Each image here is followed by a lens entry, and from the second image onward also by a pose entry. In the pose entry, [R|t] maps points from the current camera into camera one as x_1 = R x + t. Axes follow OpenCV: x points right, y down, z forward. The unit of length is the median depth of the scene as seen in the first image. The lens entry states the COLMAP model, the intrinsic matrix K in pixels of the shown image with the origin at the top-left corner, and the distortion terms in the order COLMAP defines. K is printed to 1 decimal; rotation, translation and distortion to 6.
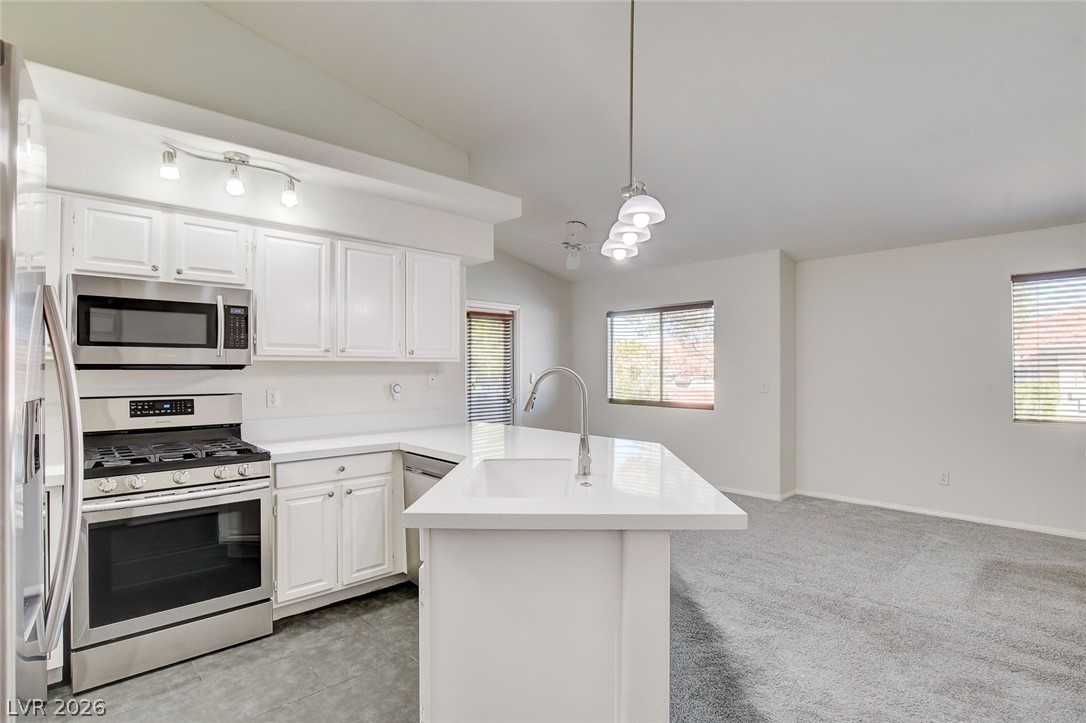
lens RADIAL K [[531.8, 0, 553.5], [0, 531.8, 364.9], [0, 0, 1]] dist [-0.024751, 0.000451]
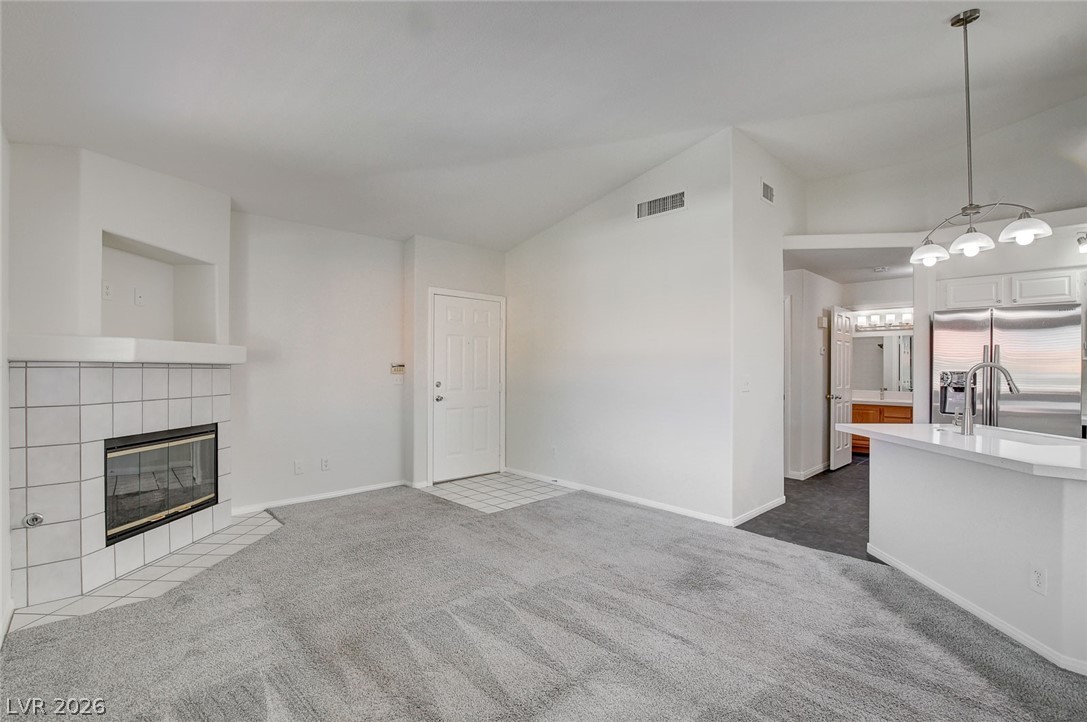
lens RADIAL K [[492.4, 0, 546.5], [0, 492.4, 366.0], [0, 0, 1]] dist [-0.029207, 0.004860]
pose [[-0.999992, -0.000576, -0.004014, 0.924398], [-0.000524, 0.999917, -0.012909, 0.023525], [0.004021, -0.012907, -0.999909, 1.757876]]
